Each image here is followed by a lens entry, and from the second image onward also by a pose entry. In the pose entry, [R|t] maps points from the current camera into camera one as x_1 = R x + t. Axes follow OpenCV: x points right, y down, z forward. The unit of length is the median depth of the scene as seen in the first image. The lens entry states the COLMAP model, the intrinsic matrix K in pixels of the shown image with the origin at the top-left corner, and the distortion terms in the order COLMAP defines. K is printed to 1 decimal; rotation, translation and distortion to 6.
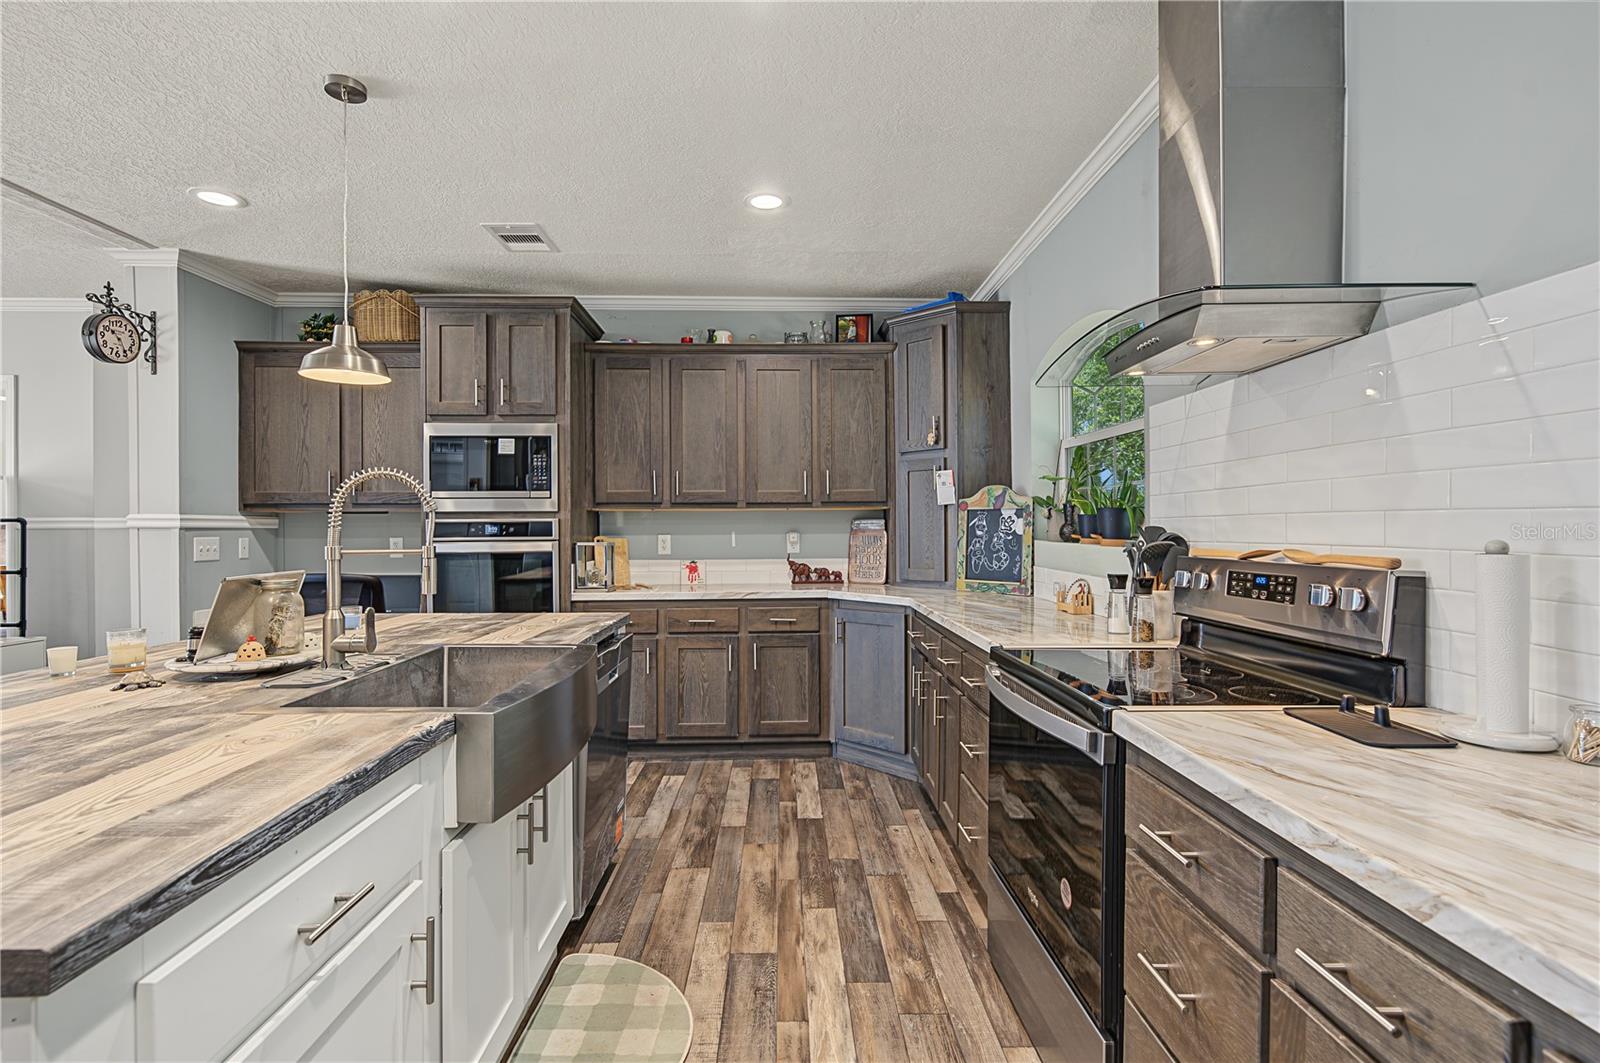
lens RADIAL K [[734.8, 0, 798.1], [0, 734.8, 530.0], [0, 0, 1]] dist [0.001397, -0.000477]
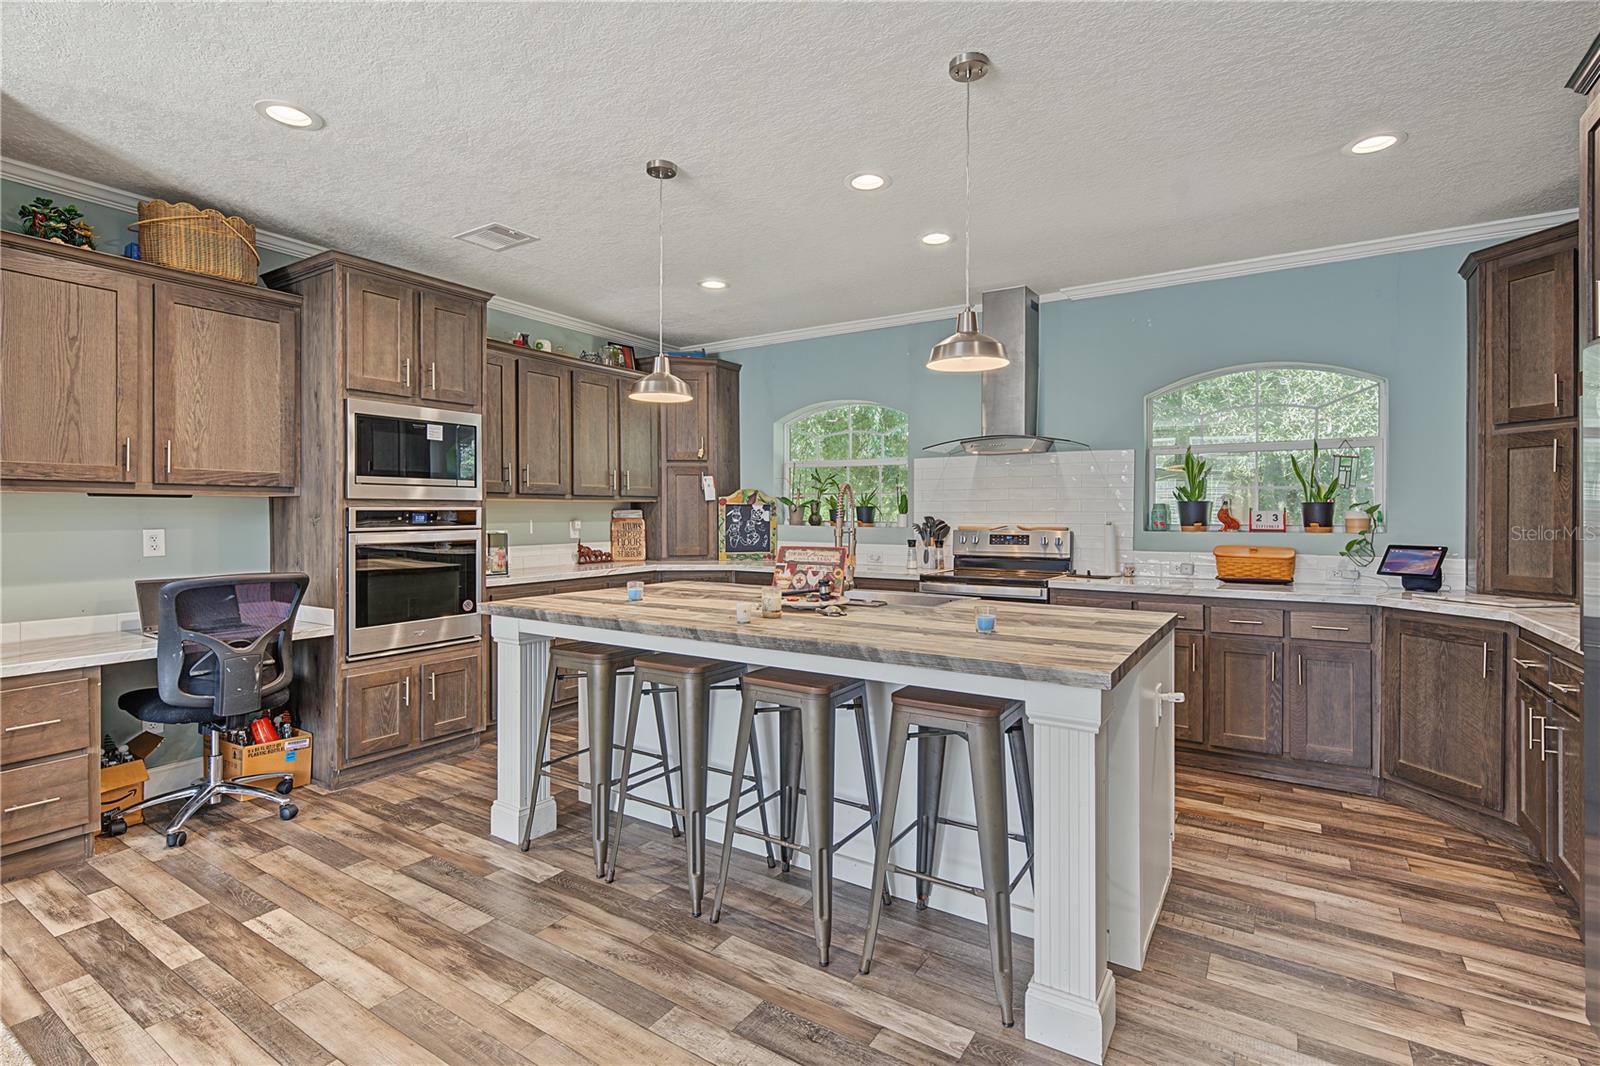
lens RADIAL K [[754.9, 0, 793.9], [0, 754.9, 513.3], [0, 0, 1]] dist [0.003896, 0.001266]
pose [[0.575610, 0.005065, 0.817709, -0.939060], [-0.000020, 0.999981, -0.006181, -0.000830], [-0.817724, 0.003542, 0.575599, 0.034461]]
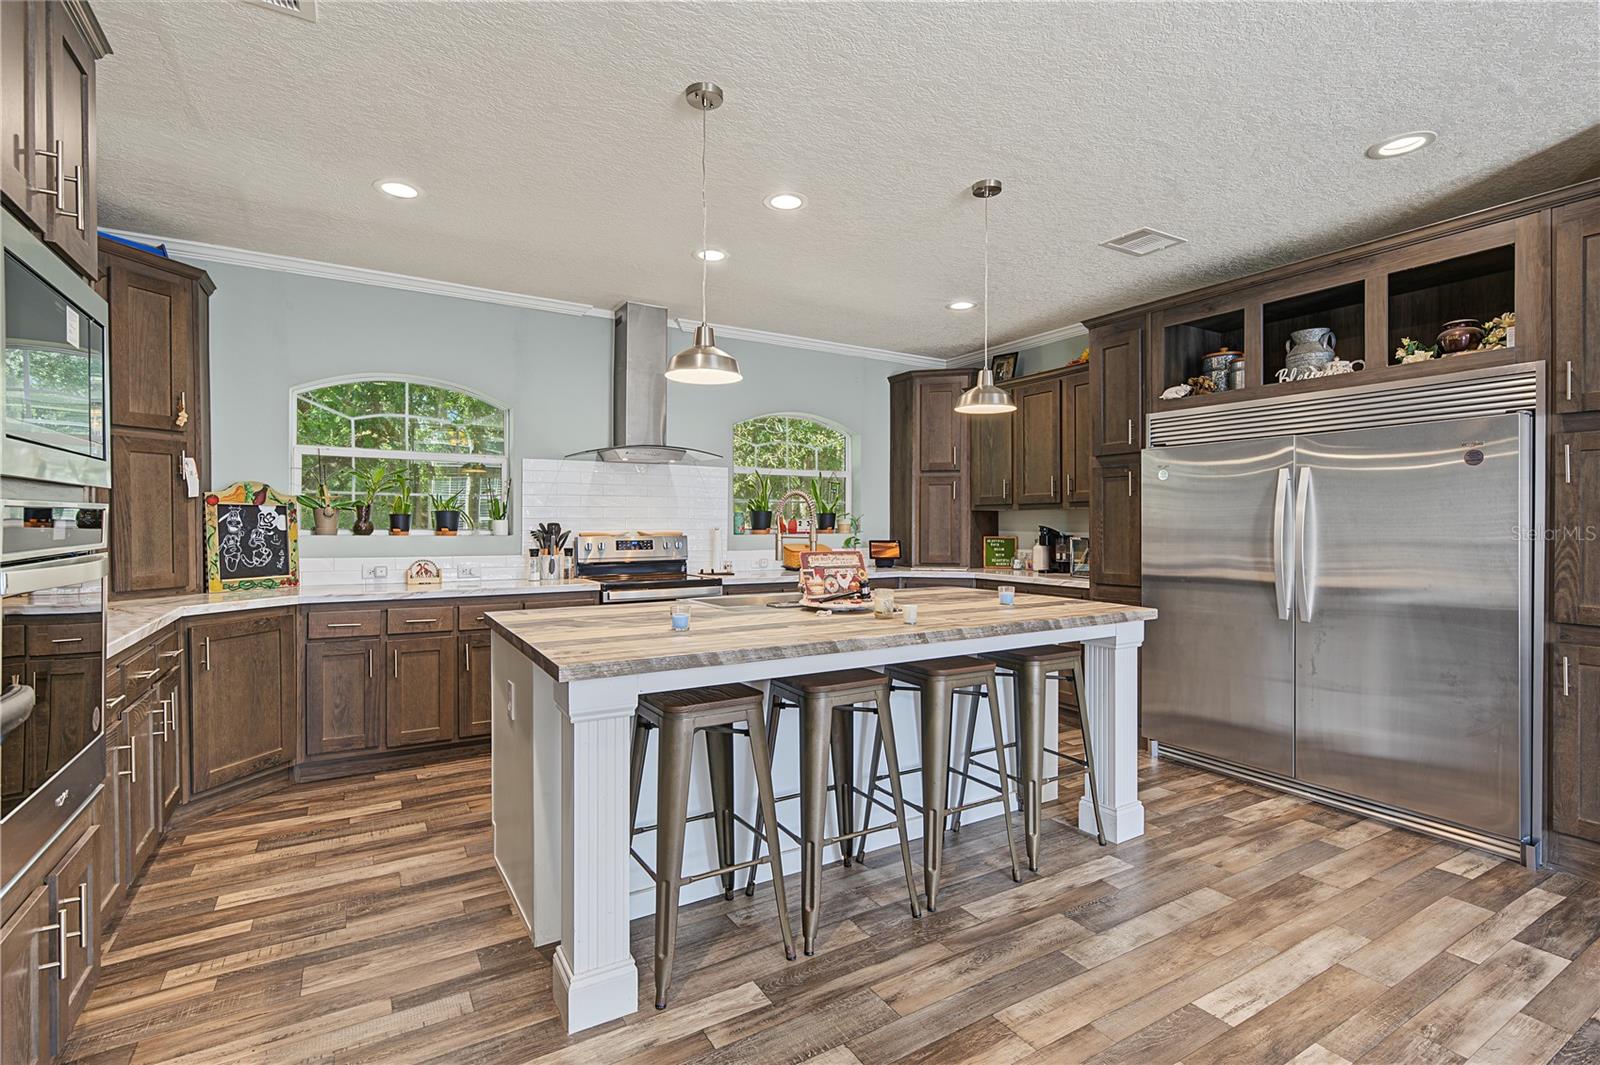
lens RADIAL K [[734.8, 0, 798.1], [0, 734.8, 531.0], [0, 0, 1]] dist [0.001397, -0.000477]
pose [[-0.486443, -0.007920, 0.873676, -0.960058], [0.003149, 0.999937, 0.010818, -0.001830], [-0.873706, 0.008013, -0.486388, 0.838275]]
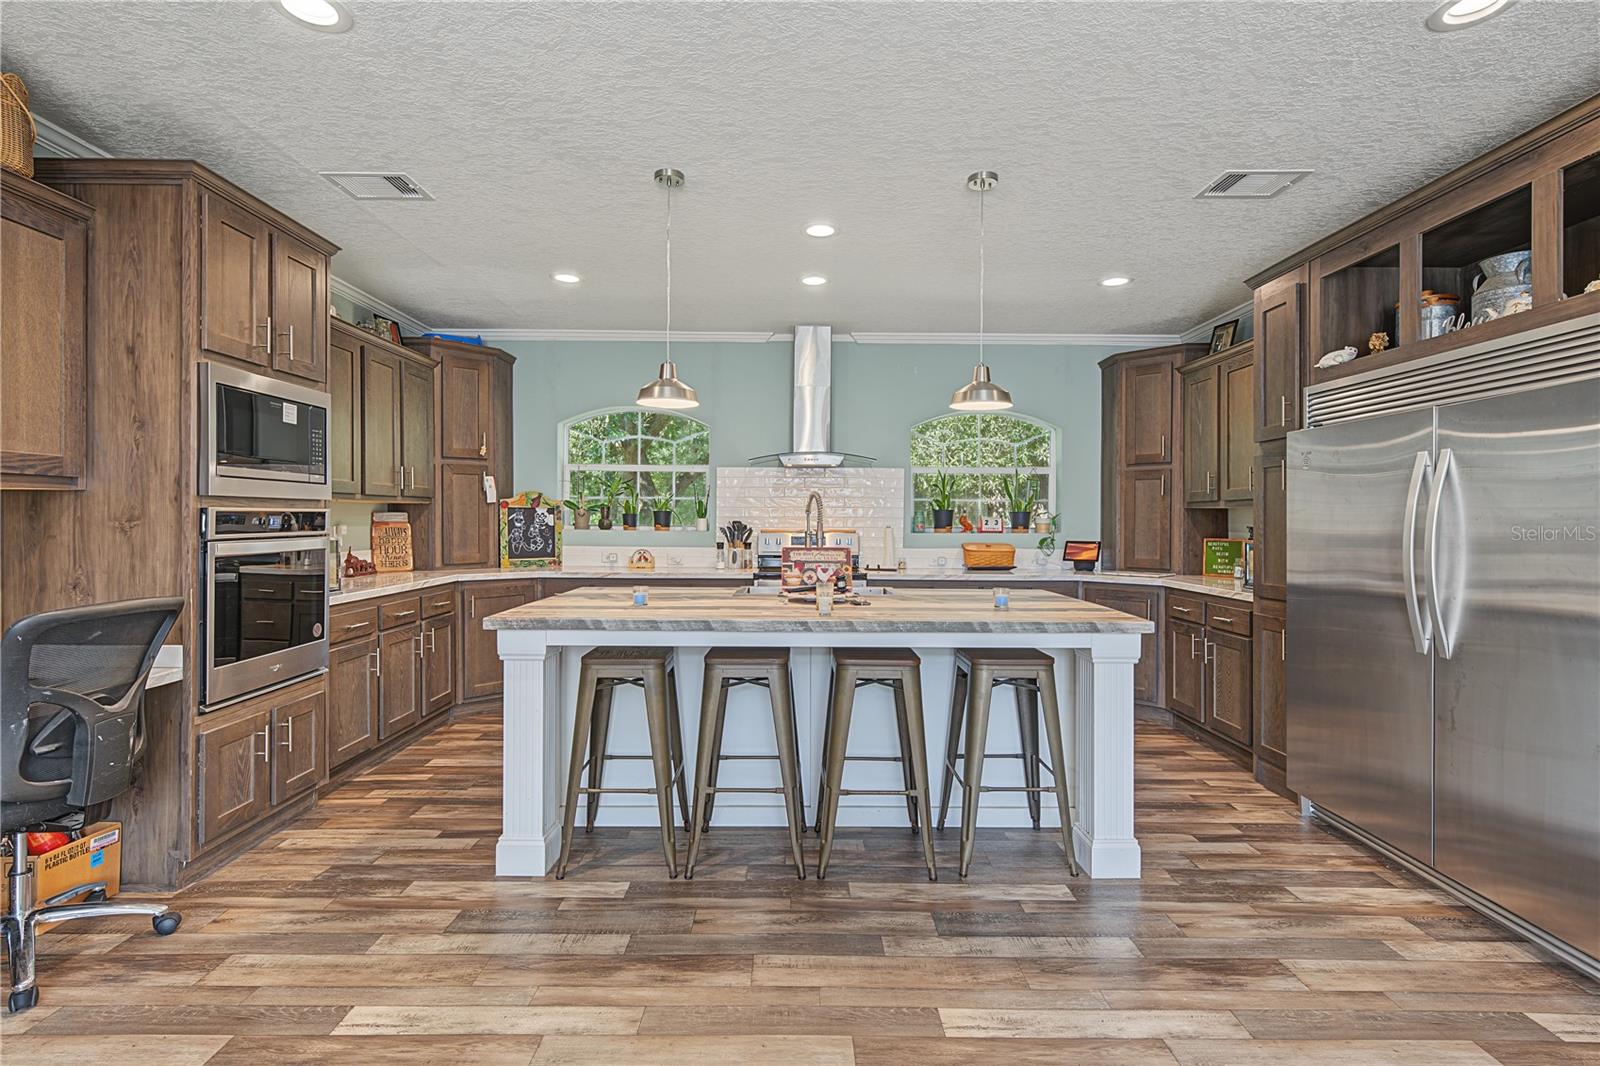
lens RADIAL K [[751.4, 0, 799.9], [0, 751.4, 523.5], [0, 0, 1]] dist [-0.000517, -0.000282]
pose [[0.028982, -0.001746, 0.999578, -1.164281], [-0.001156, 0.999998, 0.001780, -0.001058], [-0.999579, -0.001208, 0.028980, 0.439631]]
